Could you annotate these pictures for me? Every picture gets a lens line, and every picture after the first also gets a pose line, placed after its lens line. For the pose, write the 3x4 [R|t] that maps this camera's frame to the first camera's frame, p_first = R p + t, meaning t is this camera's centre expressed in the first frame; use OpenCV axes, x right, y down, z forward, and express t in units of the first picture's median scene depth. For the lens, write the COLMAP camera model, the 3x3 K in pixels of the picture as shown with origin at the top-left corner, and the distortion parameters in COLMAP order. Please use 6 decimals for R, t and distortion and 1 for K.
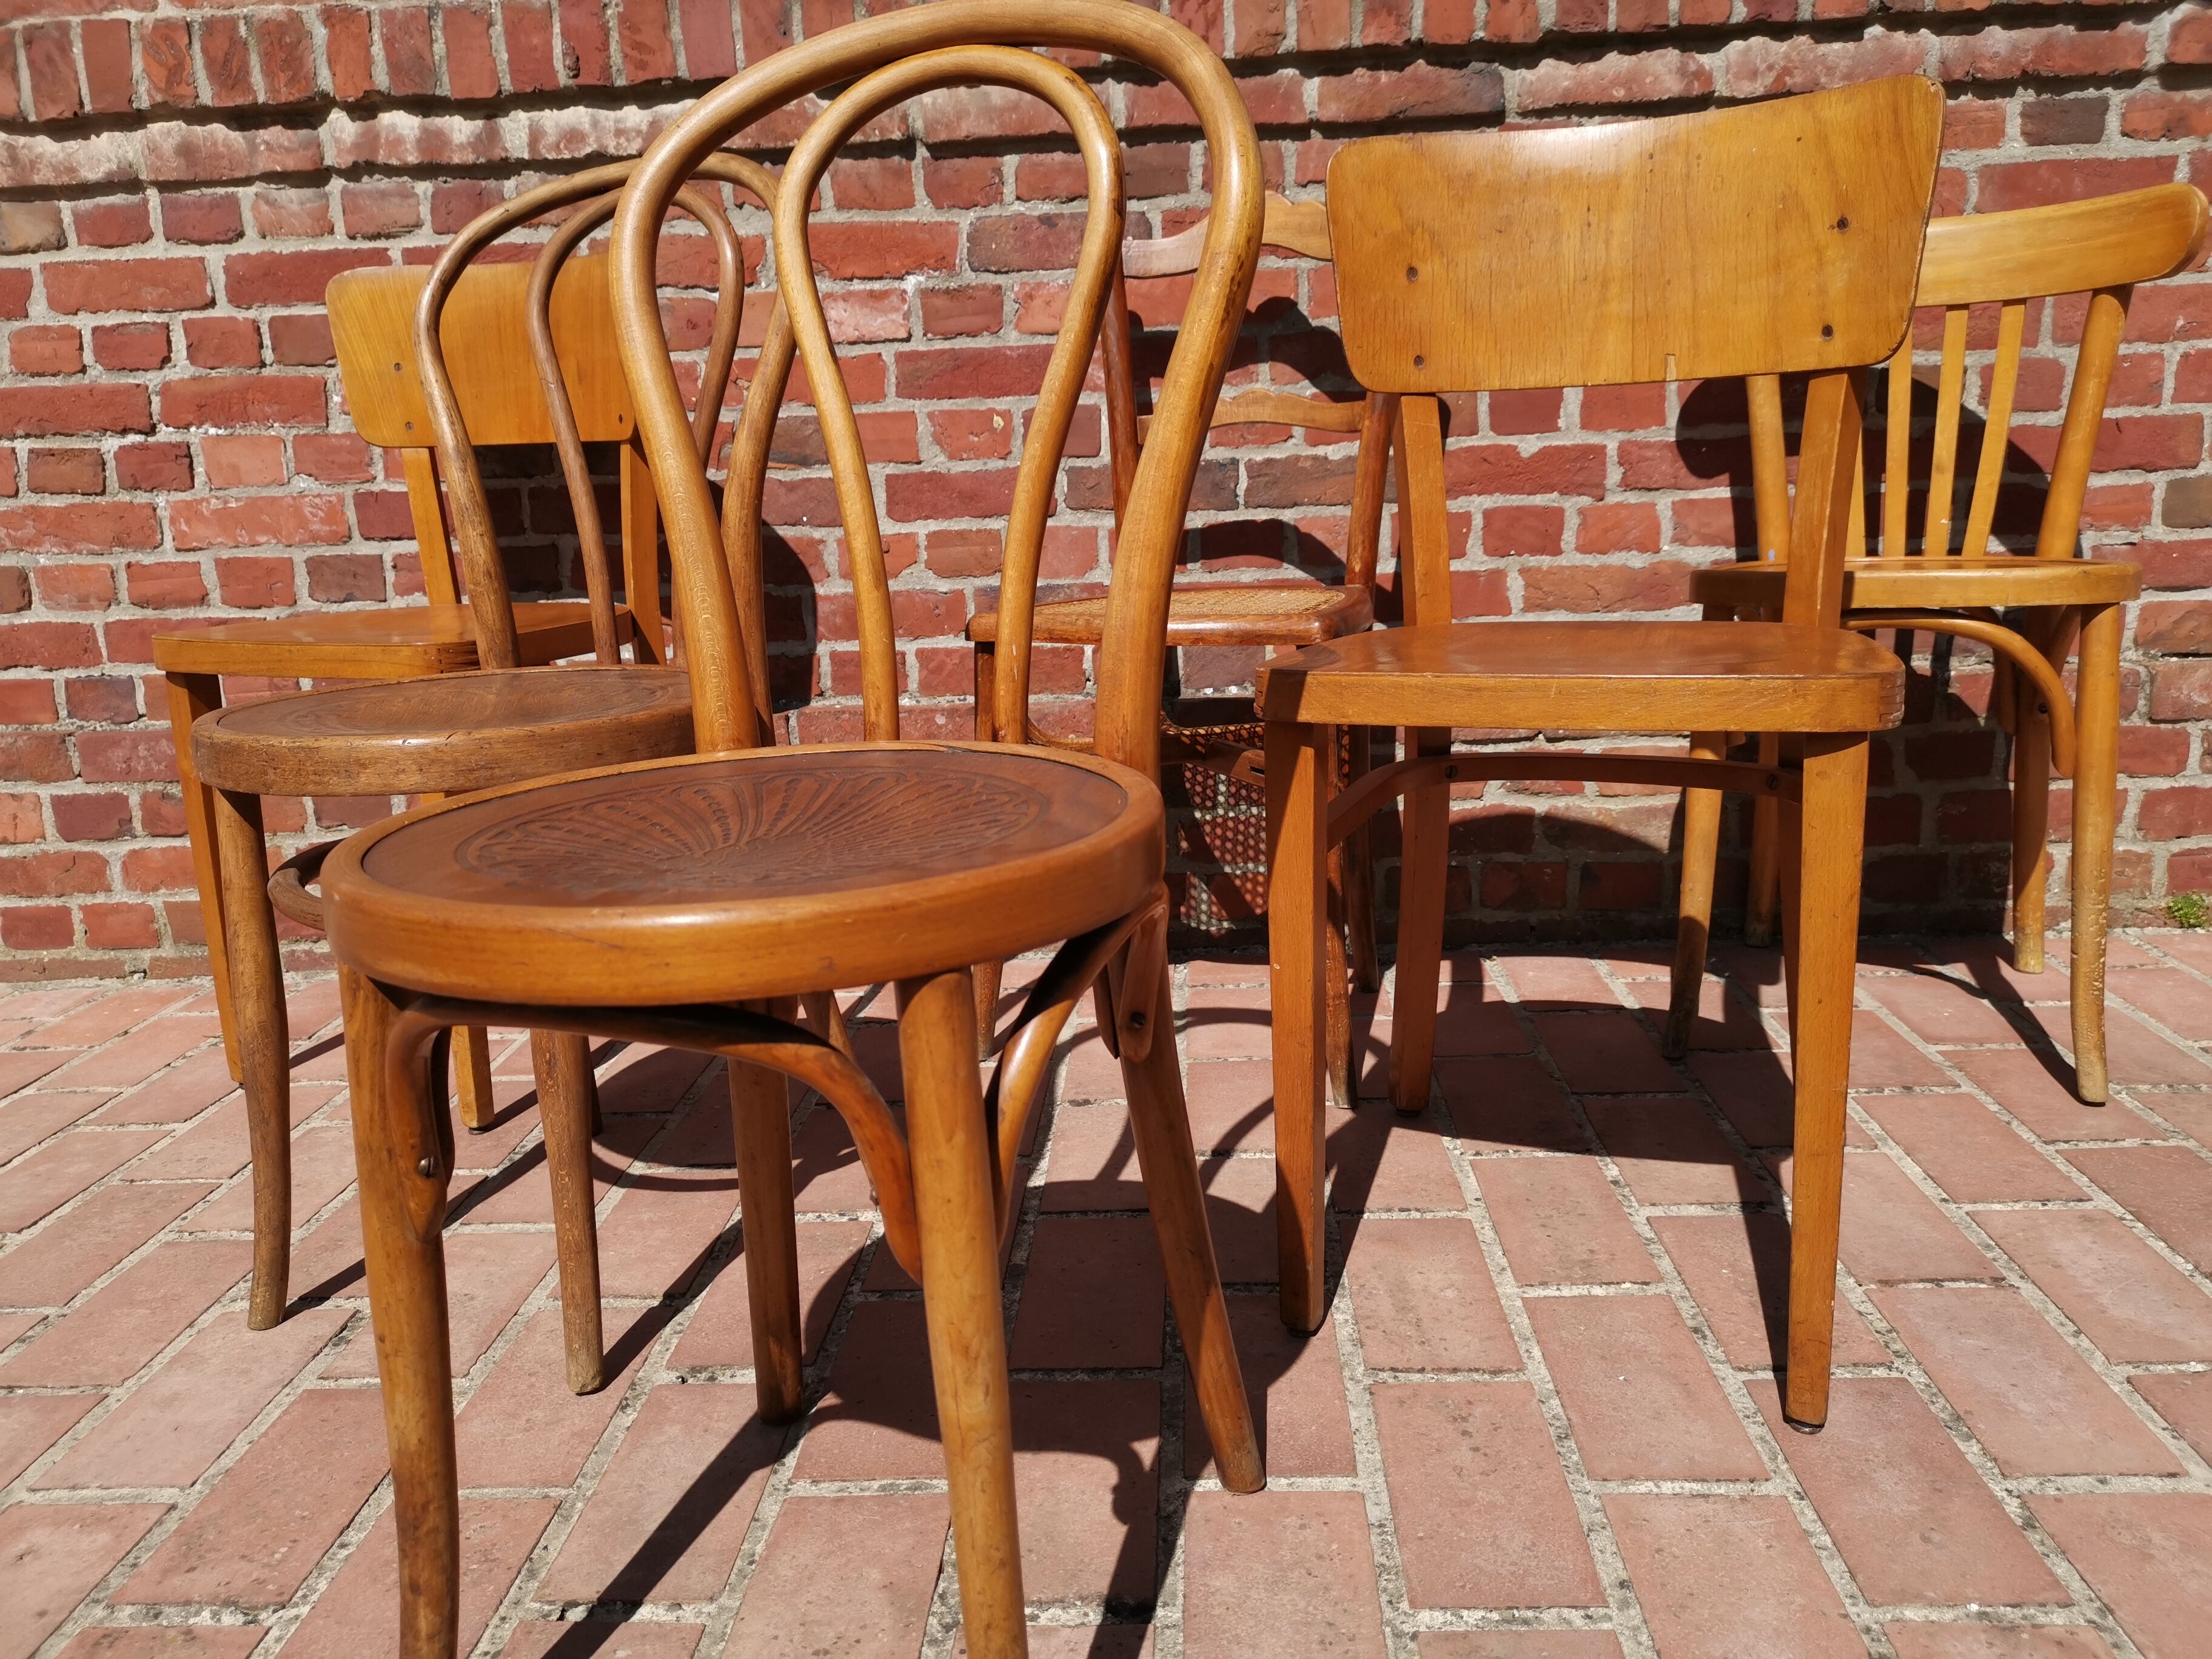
lens RADIAL K [[1729.9, 0, 1124.8], [0, 1729.9, 871.7], [0, 0, 1]] dist [0.029207, -0.030981]
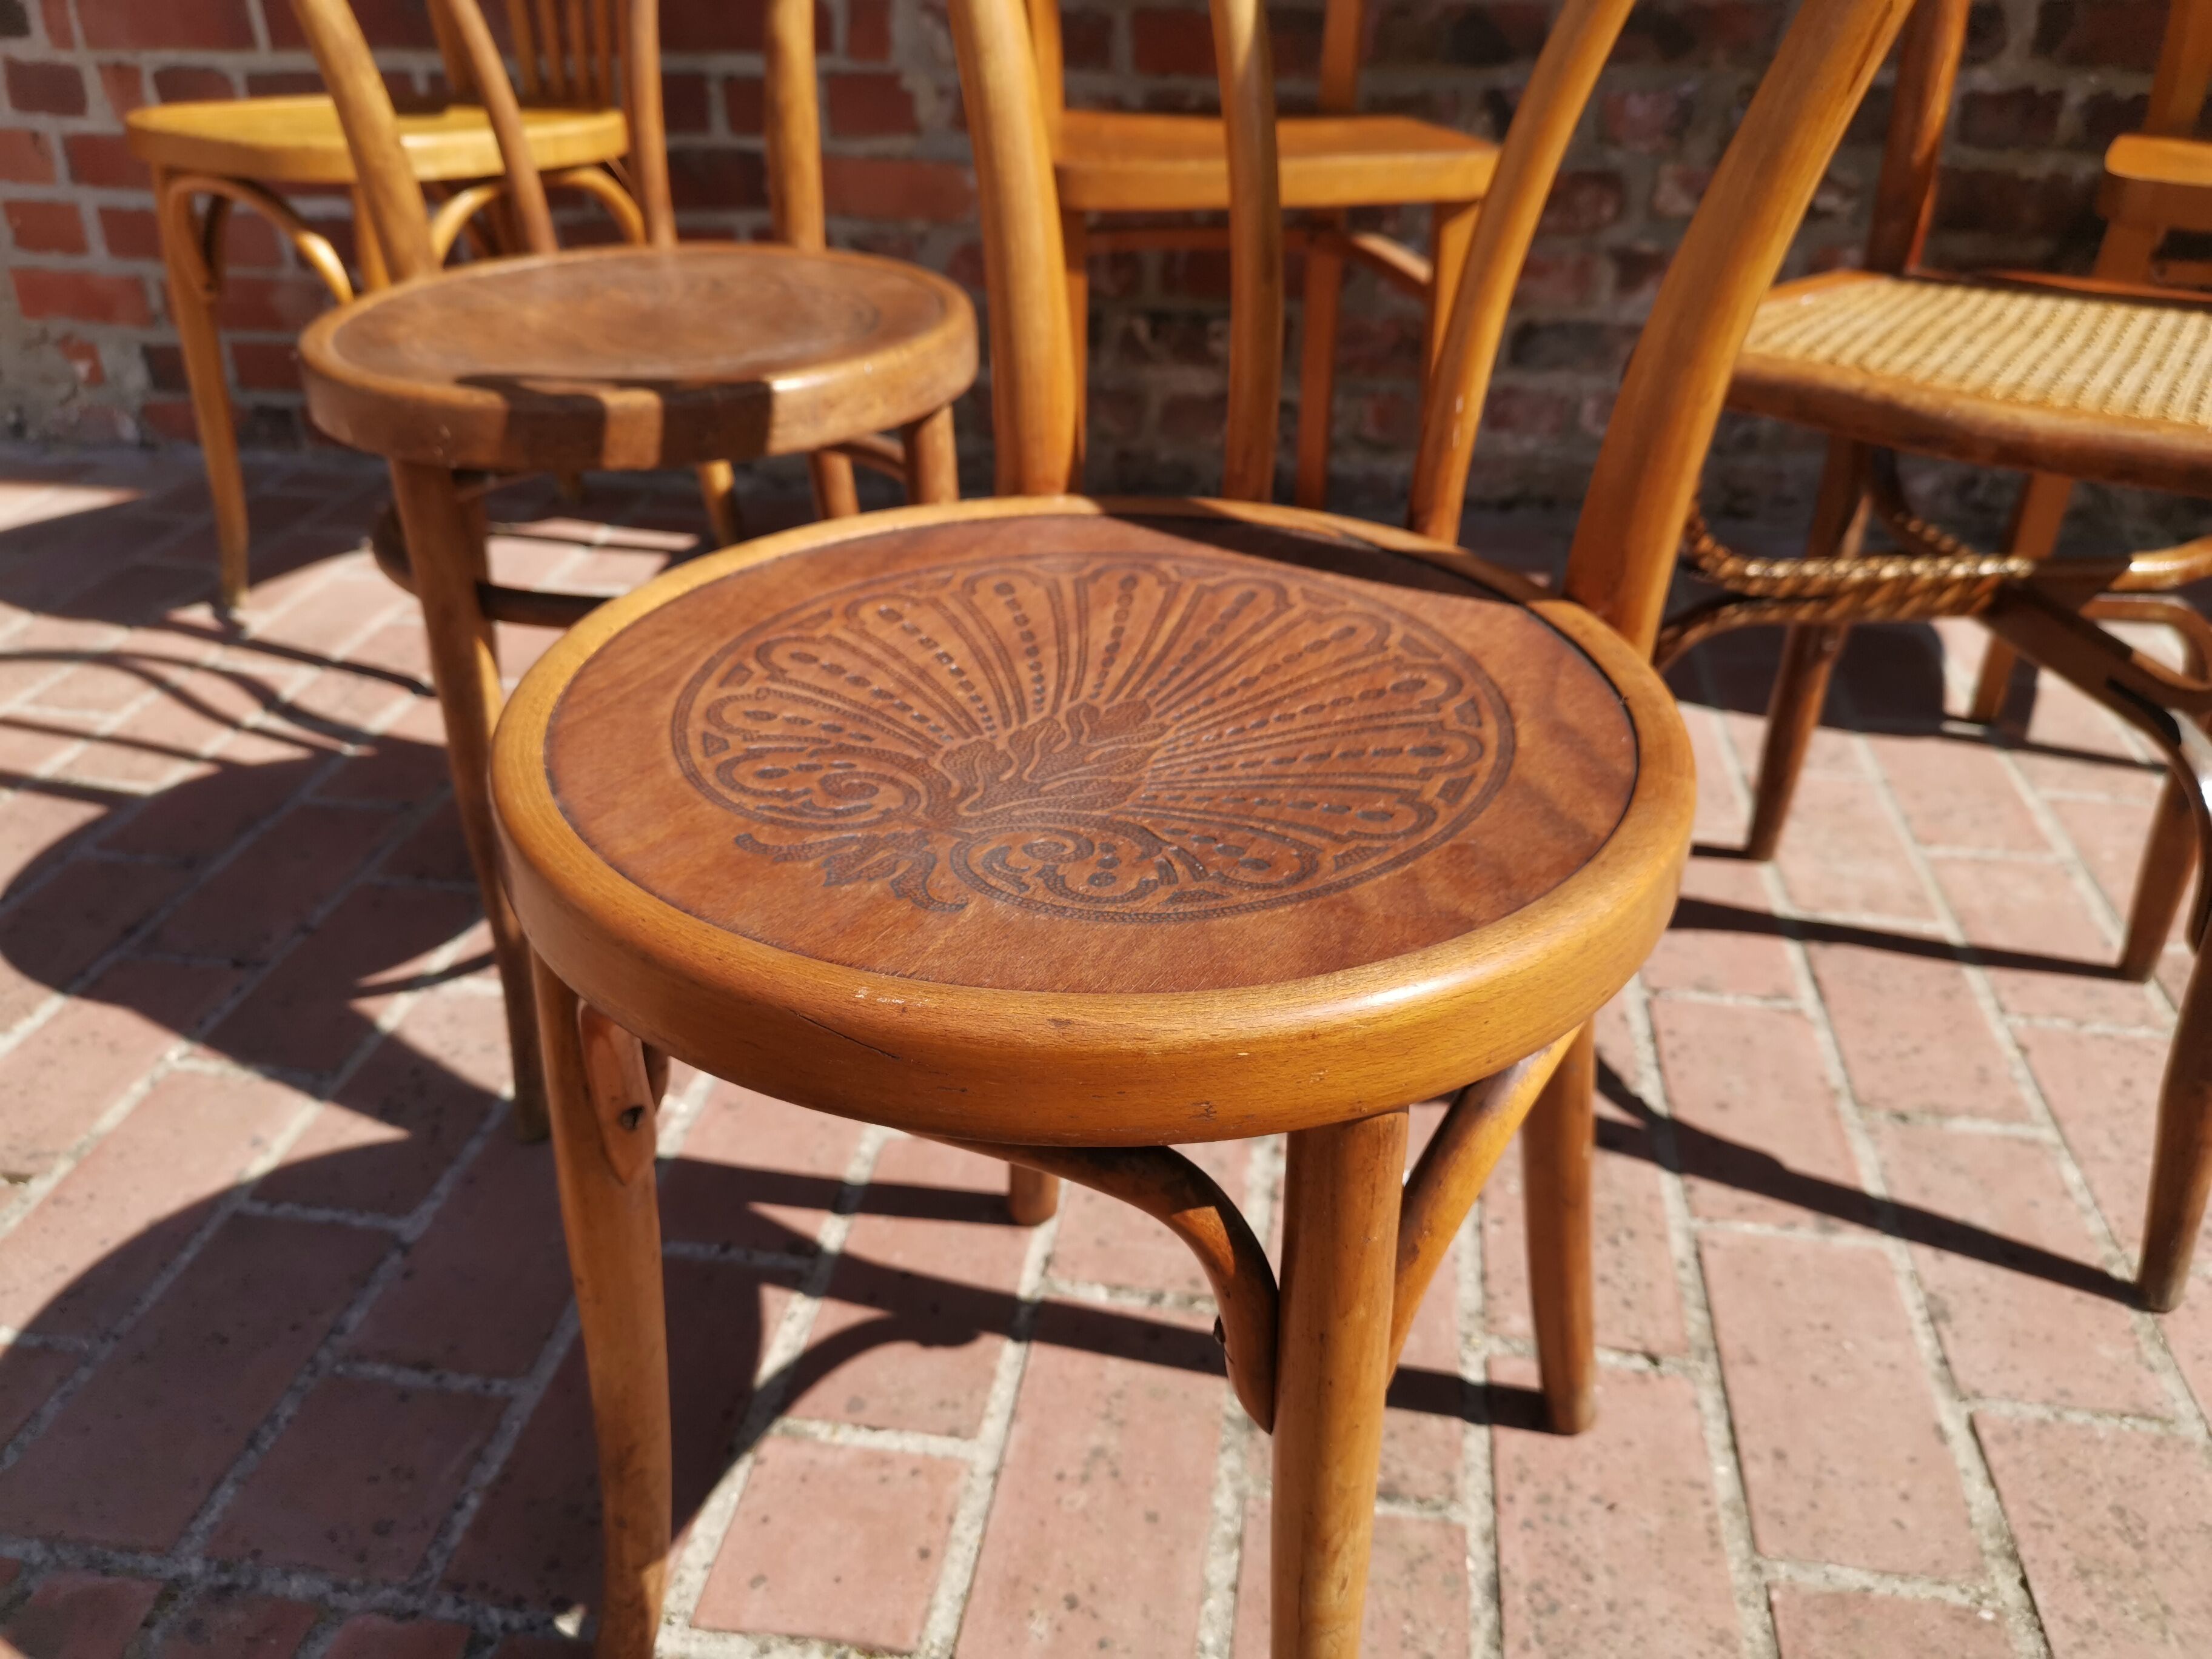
lens RADIAL K [[1737.9, 0, 1114.1], [0, 1737.9, 839.6], [0, 0, 1]] dist [0.030402, -0.045780]
pose [[0.984600, 0.128259, -0.118794, -0.048130], [-0.088075, 0.950909, 0.296674, -0.079652], [0.151013, -0.281643, 0.947561, 0.139659]]
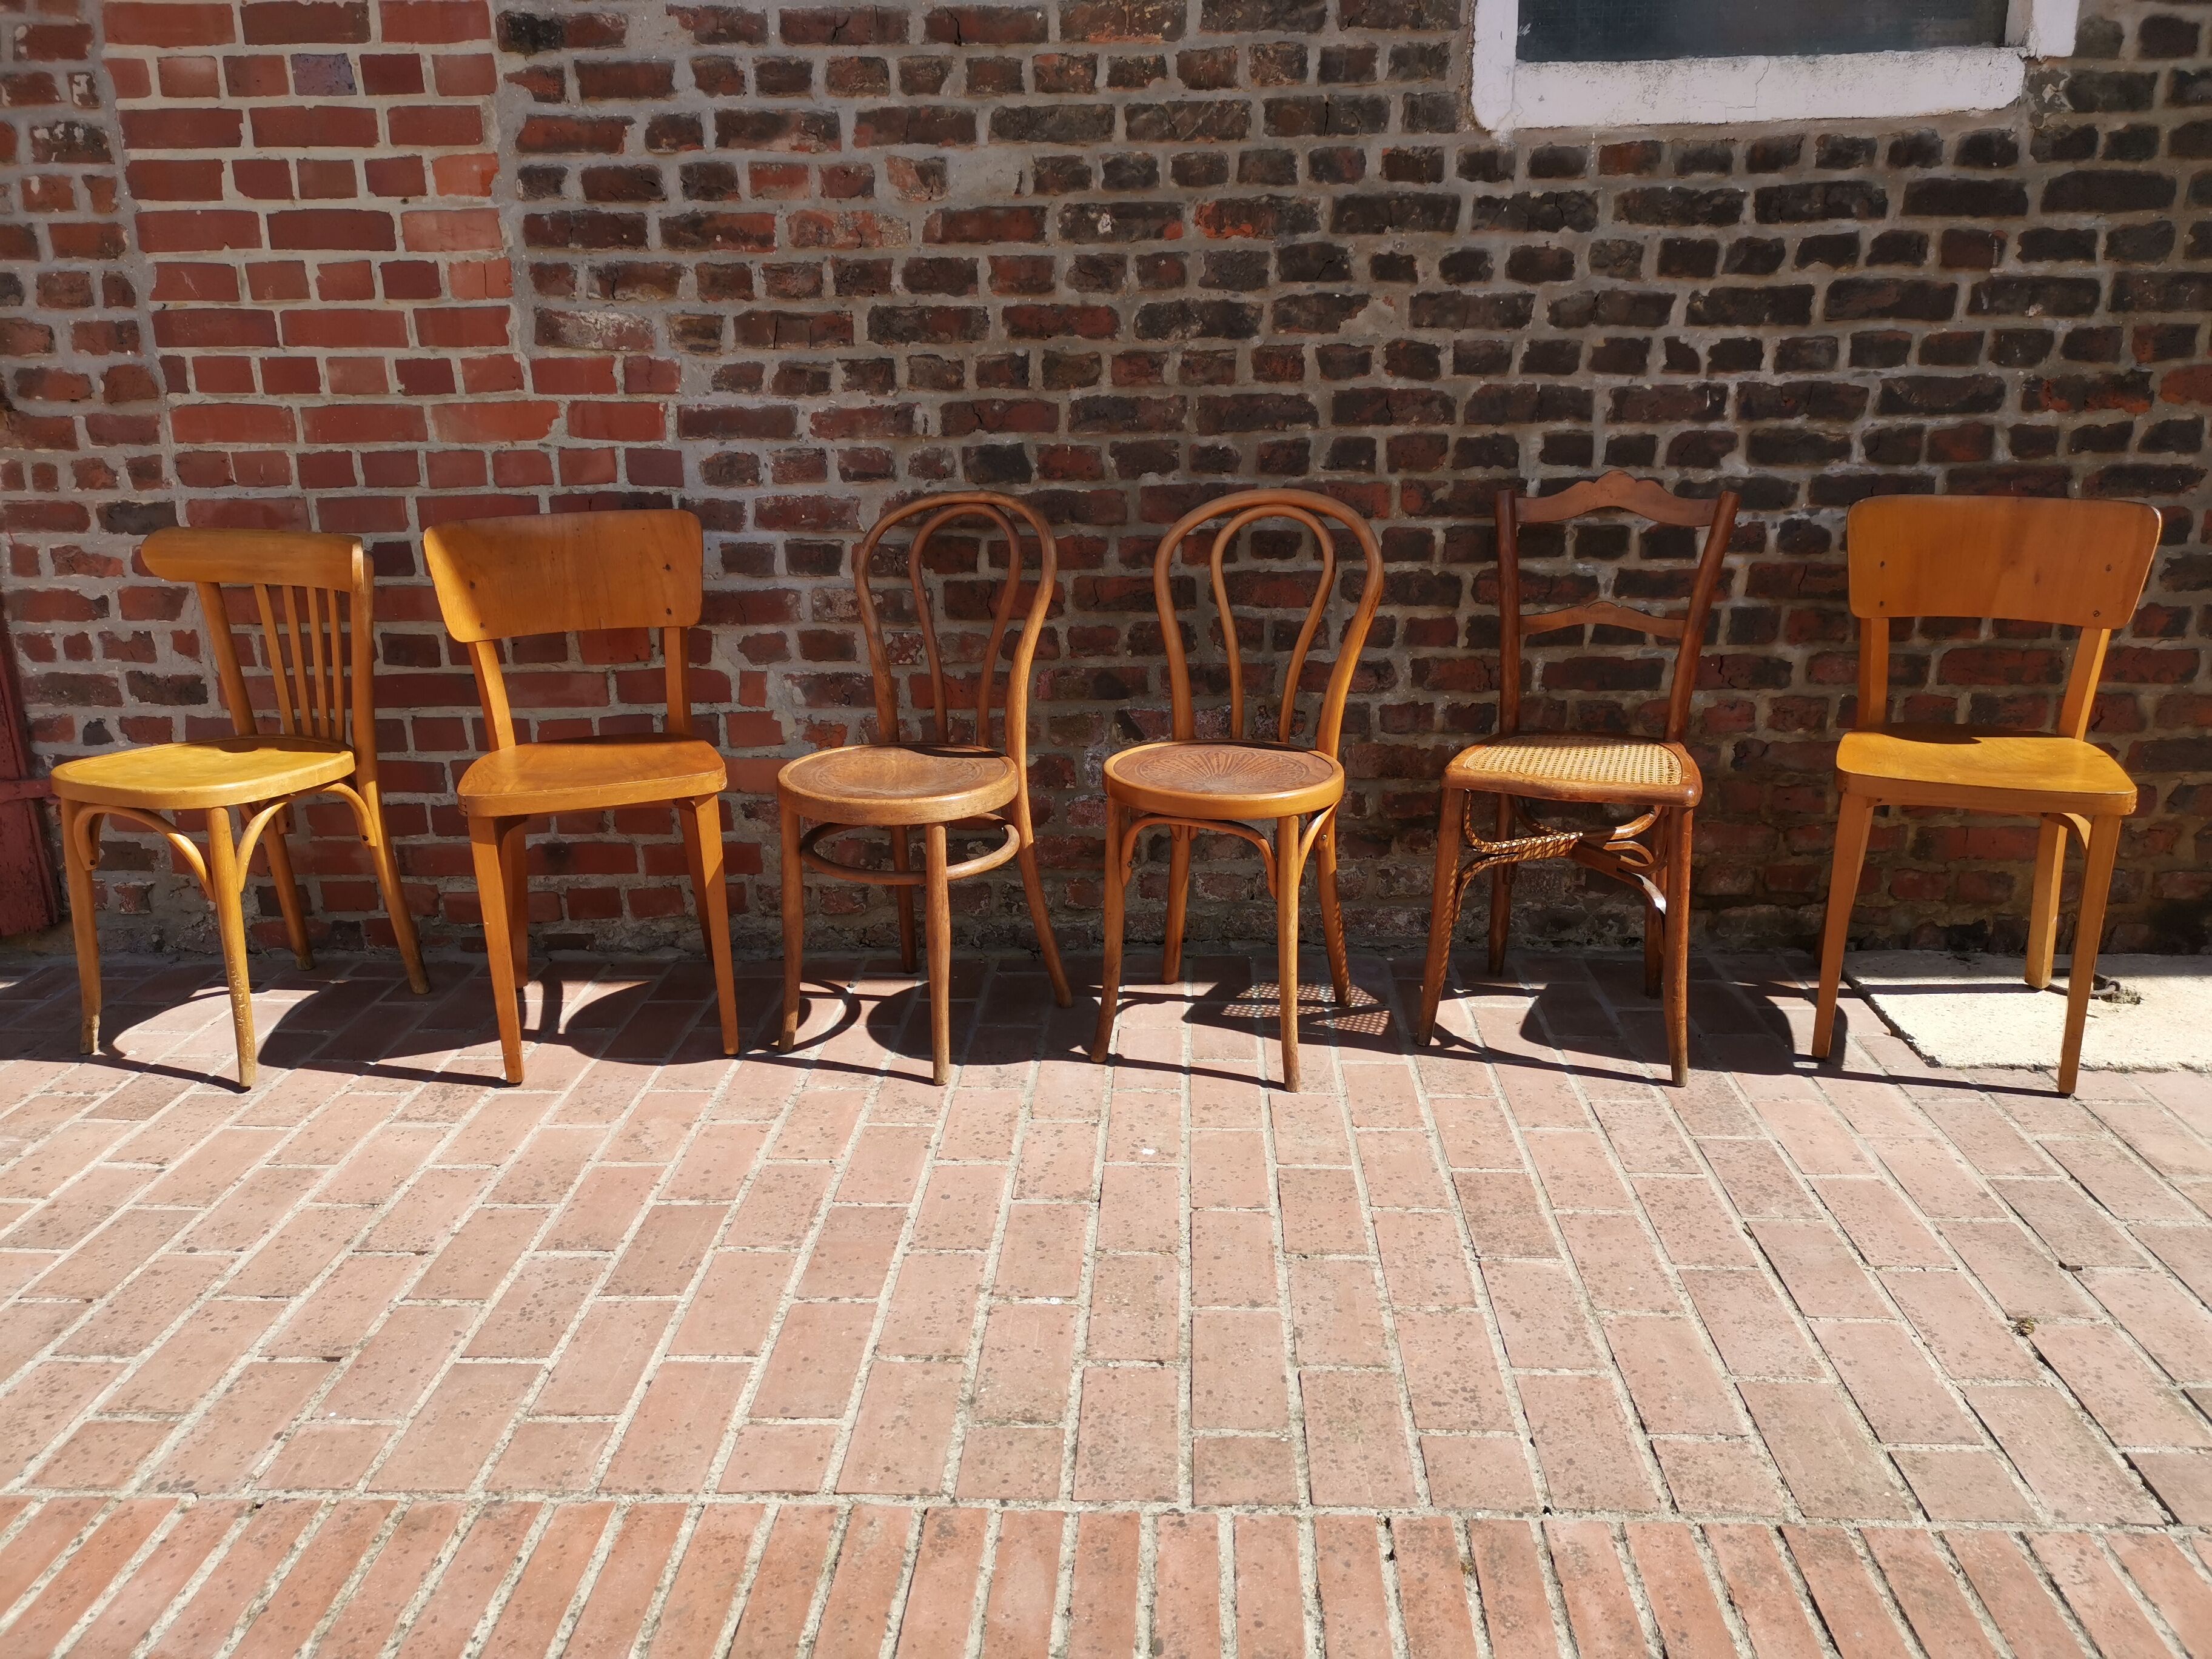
lens RADIAL K [[1711.9, 0, 1118.3], [0, 1711.9, 830.2], [0, 0, 1]] dist [0.053269, -0.073631]
pose [[0.997629, 0.049250, -0.048063, 0.070804], [-0.046213, 0.996982, 0.062381, -0.192647], [0.050990, -0.060012, 0.996894, -0.433007]]
